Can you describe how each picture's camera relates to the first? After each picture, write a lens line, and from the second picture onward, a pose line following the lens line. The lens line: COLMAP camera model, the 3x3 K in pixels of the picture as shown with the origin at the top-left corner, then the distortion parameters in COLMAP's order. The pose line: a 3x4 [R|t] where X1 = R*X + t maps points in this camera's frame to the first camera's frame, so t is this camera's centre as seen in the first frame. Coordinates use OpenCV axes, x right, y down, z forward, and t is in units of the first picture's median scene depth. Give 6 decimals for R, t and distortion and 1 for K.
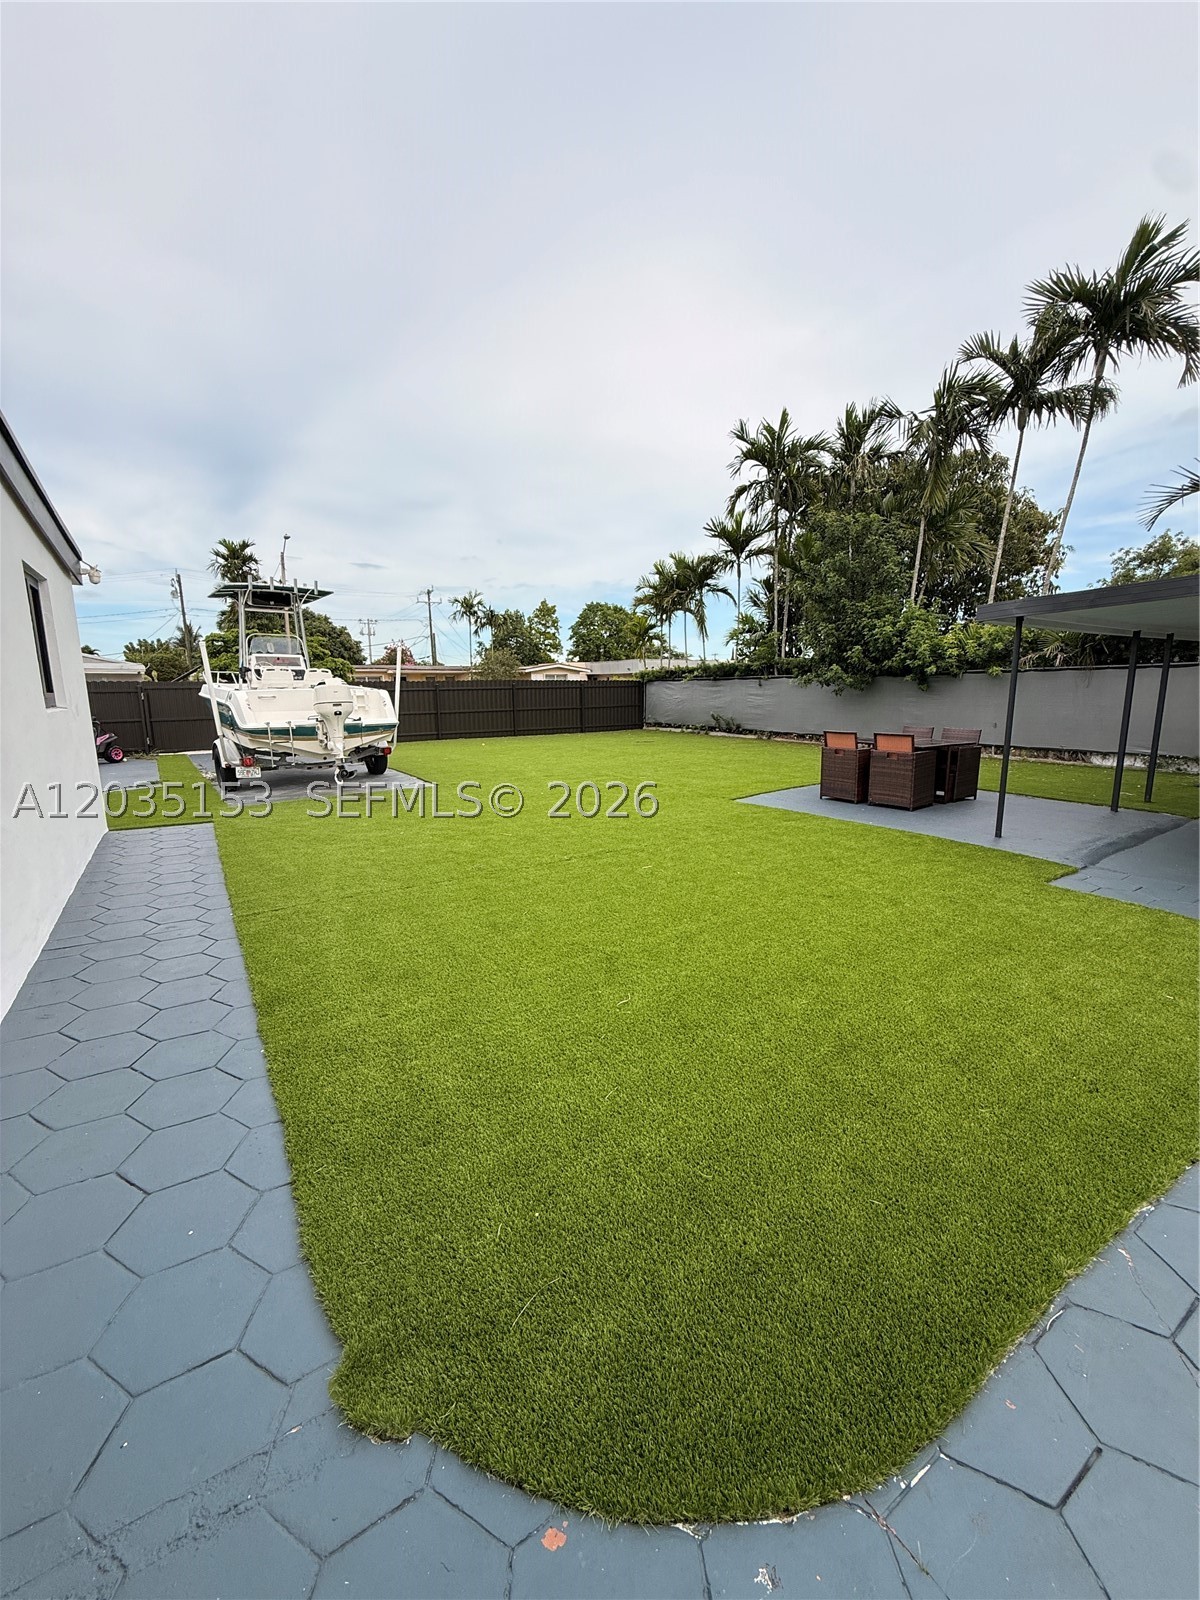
lens RADIAL K [[640.4, 0, 593.3], [0, 640.4, 797.4], [0, 0, 1]] dist [0.000940, -0.000448]
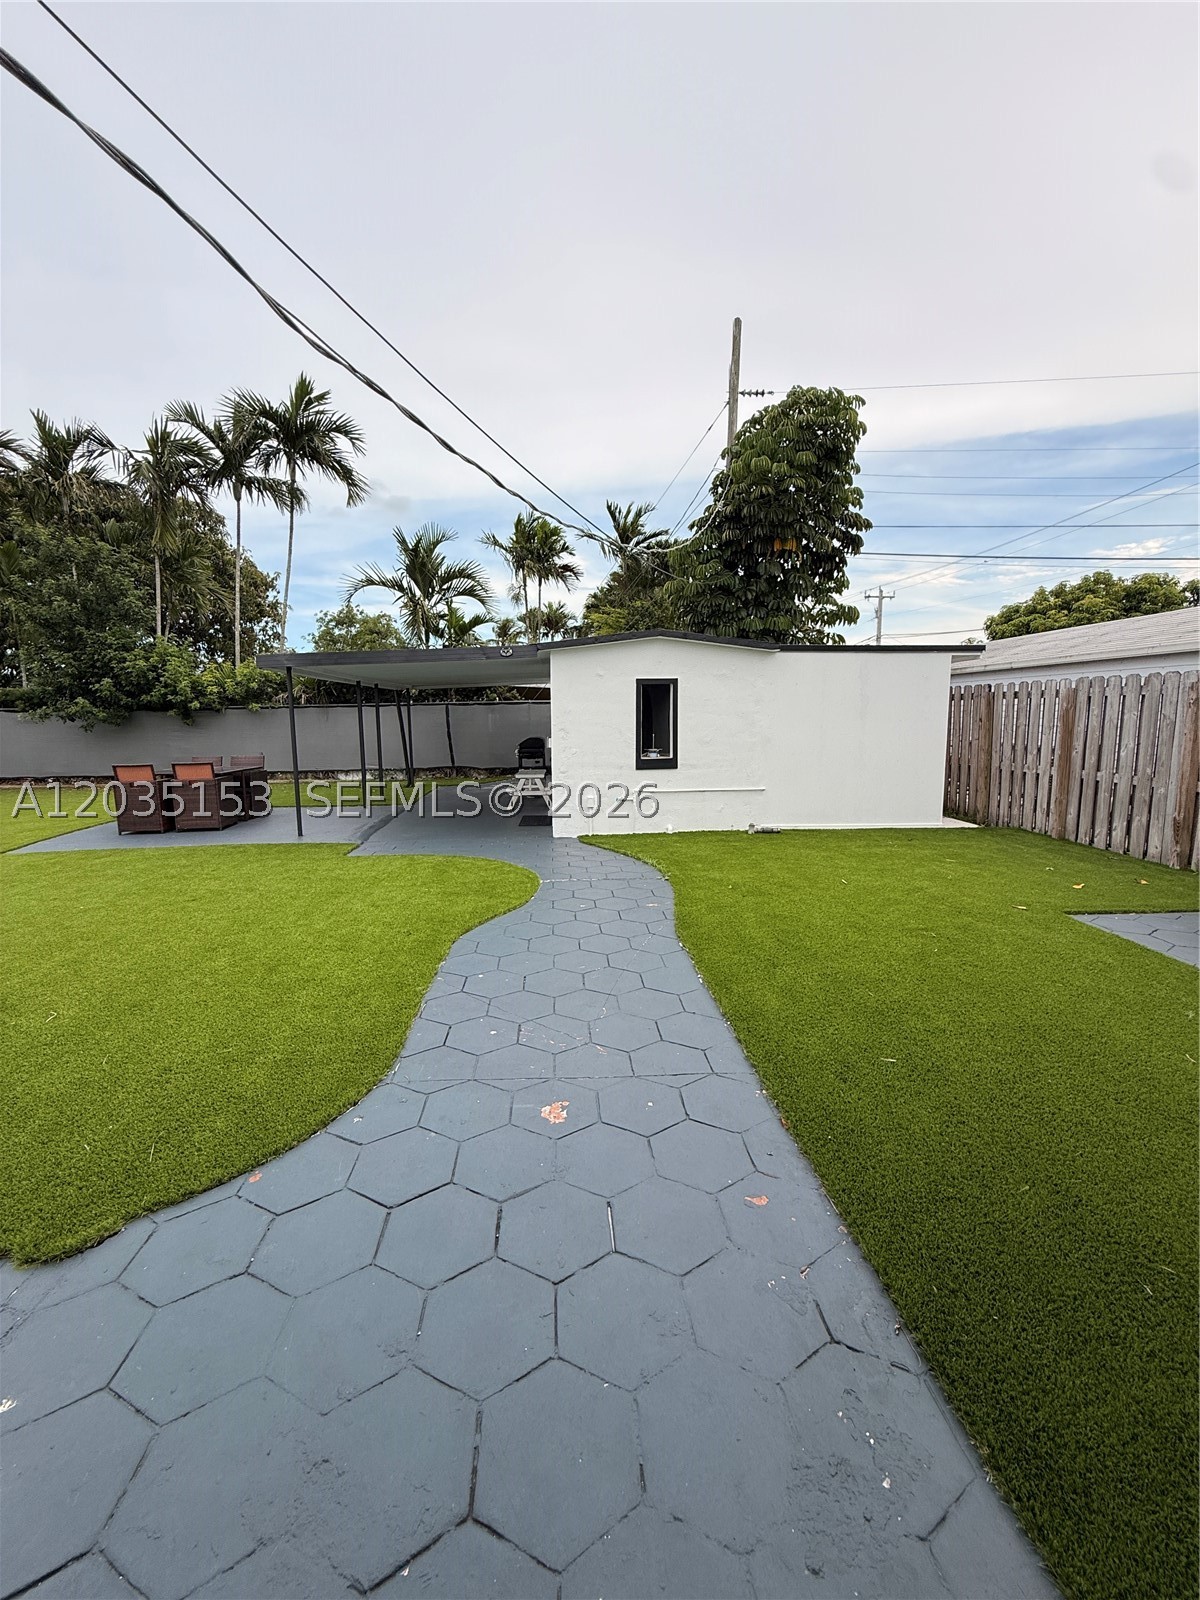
lens RADIAL K [[640.4, 0, 596.5], [0, 640.4, 797.8], [0, 0, 1]] dist [0.000940, -0.000448]
pose [[0.483472, -0.108749, 0.868578, -0.079305], [0.155732, 0.987110, 0.036905, 0.013626], [-0.861395, 0.117423, 0.494176, -0.064259]]
